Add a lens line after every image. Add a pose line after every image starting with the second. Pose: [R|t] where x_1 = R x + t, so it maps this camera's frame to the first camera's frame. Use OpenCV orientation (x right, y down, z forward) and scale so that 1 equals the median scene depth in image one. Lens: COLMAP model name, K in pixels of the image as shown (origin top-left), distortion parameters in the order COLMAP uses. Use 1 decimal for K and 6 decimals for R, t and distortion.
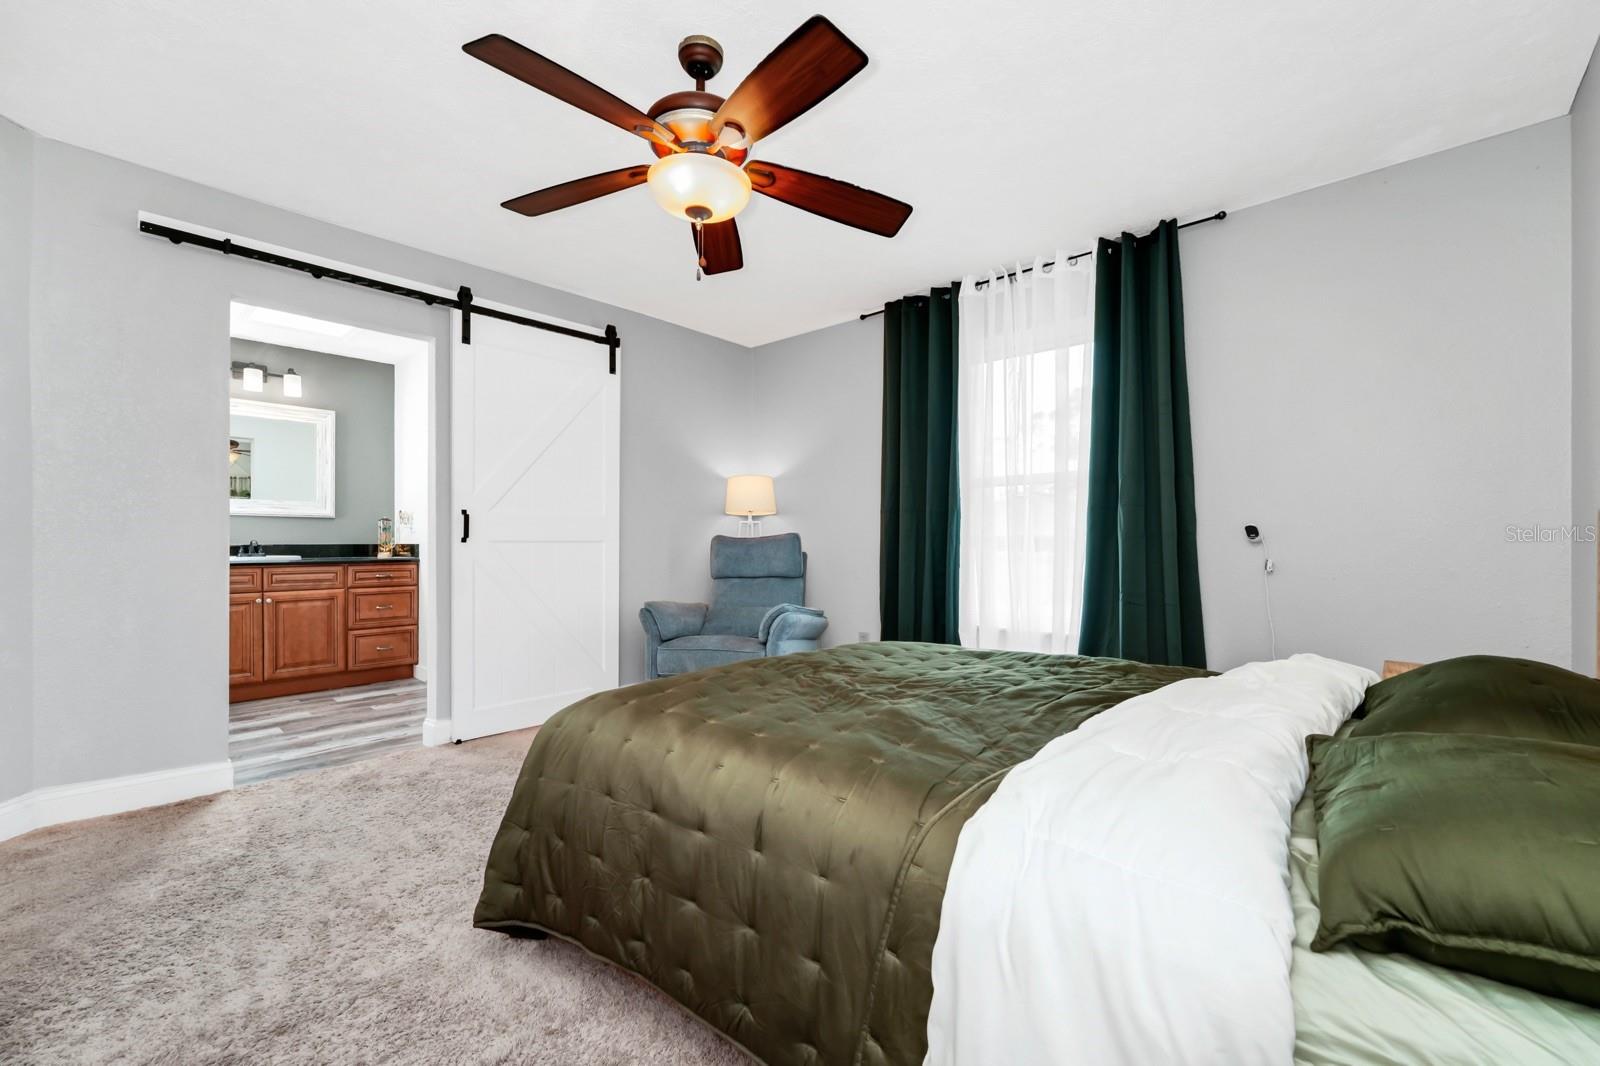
lens RADIAL K [[658.7, 0, 797.9], [0, 658.7, 544.4], [0, 0, 1]] dist [-0.002930, 0.000727]
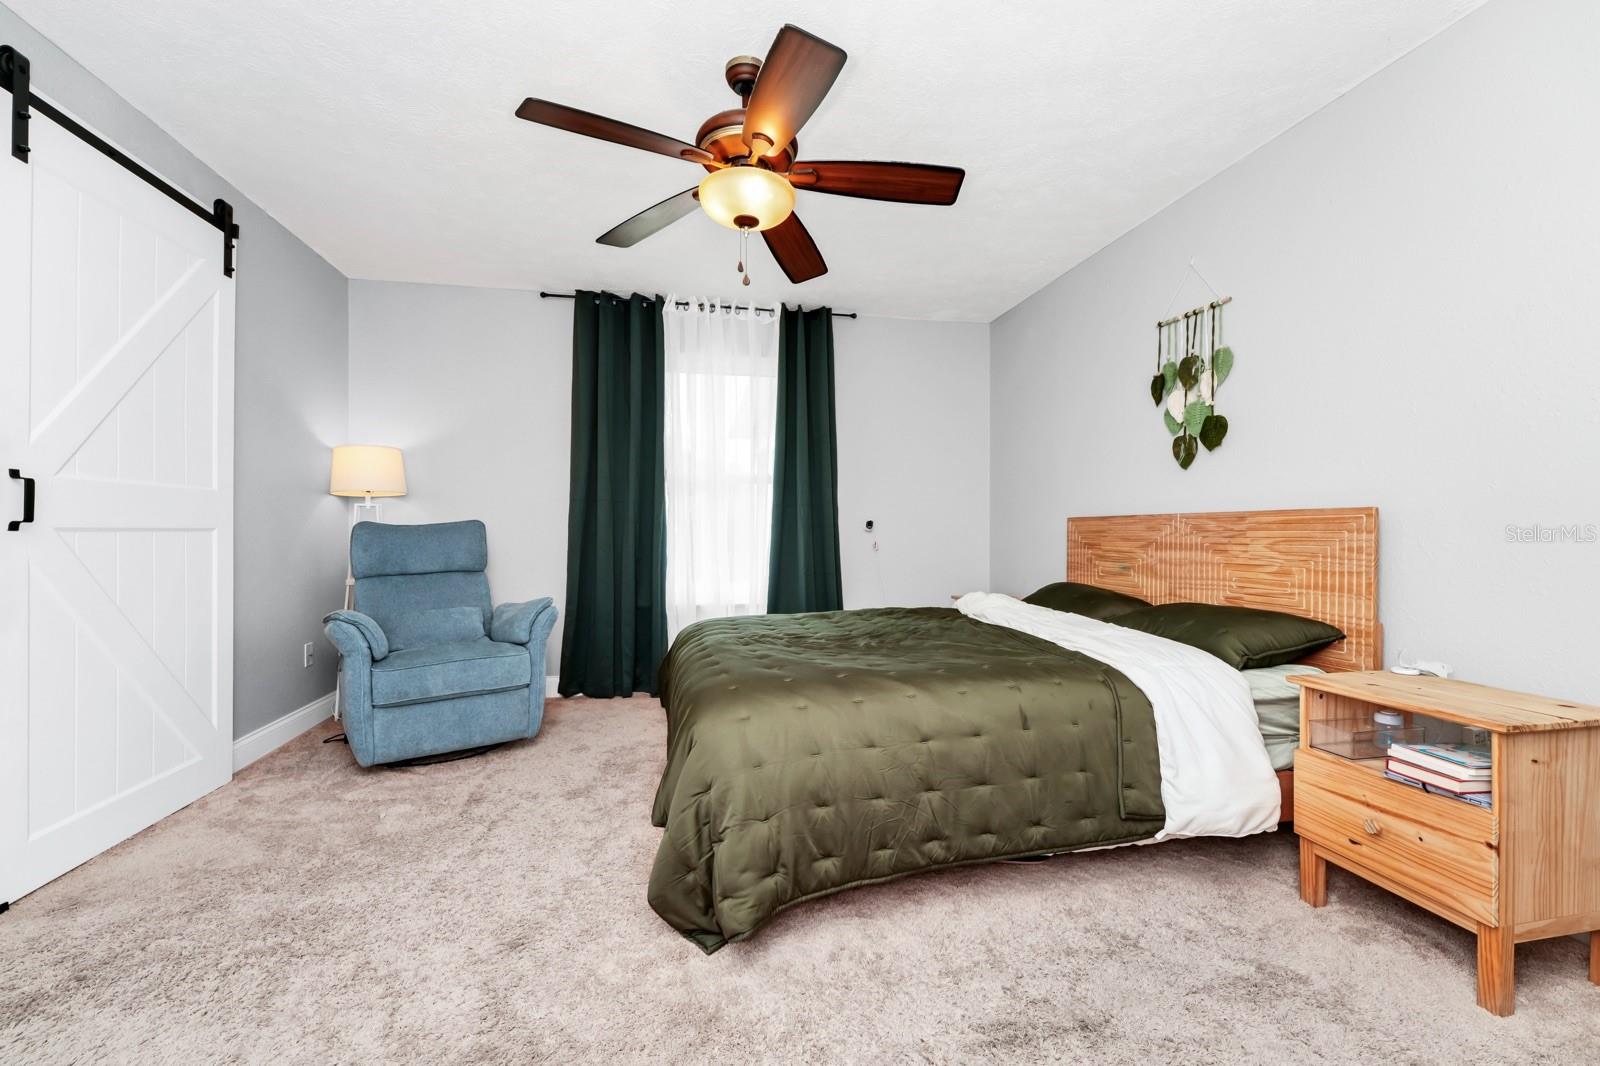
lens RADIAL K [[658.7, 0, 802.4], [0, 658.7, 530.1], [0, 0, 1]] dist [-0.002930, 0.000727]
pose [[0.595059, 0.003365, 0.803675, -0.595335], [-0.000164, 0.999992, -0.004066, -0.000816], [-0.803682, 0.002288, 0.595054, 0.180760]]
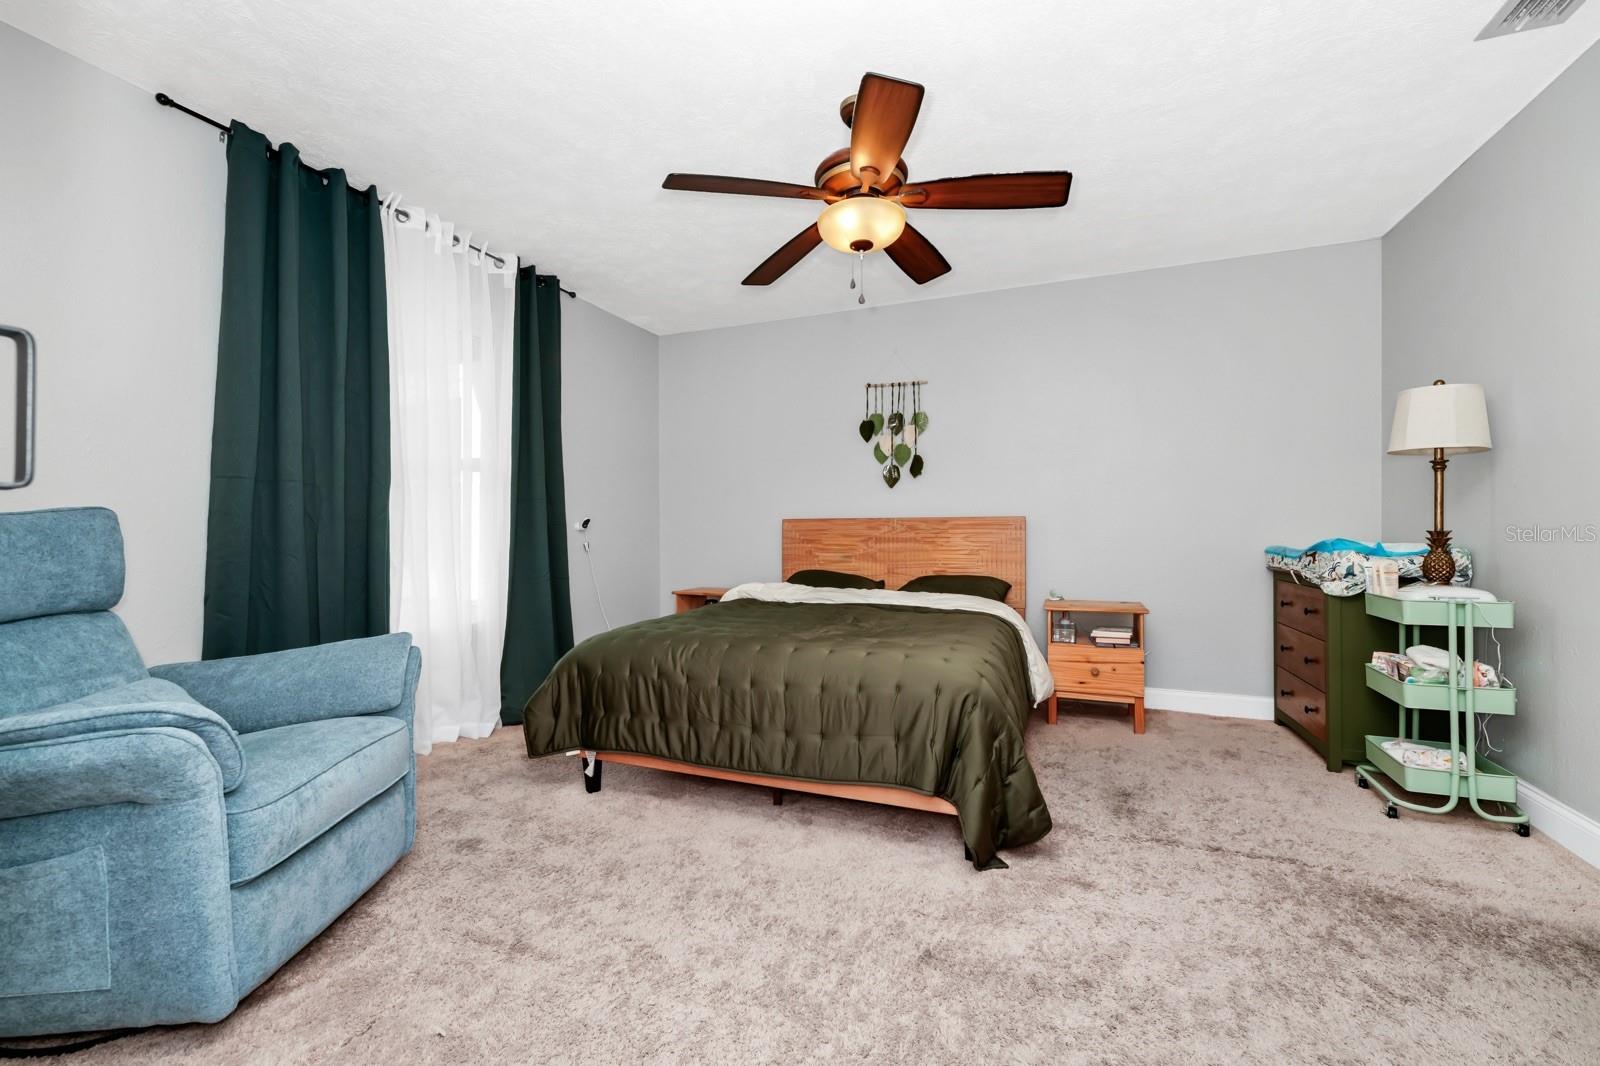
lens RADIAL K [[658.7, 0, 805.8], [0, 658.7, 530.9], [0, 0, 1]] dist [-0.002930, 0.000727]
pose [[-0.338600, 0.004114, 0.940921, -0.764377], [0.004788, 0.999985, -0.002649, 0.002204], [-0.940918, 0.003609, -0.338615, 0.937575]]
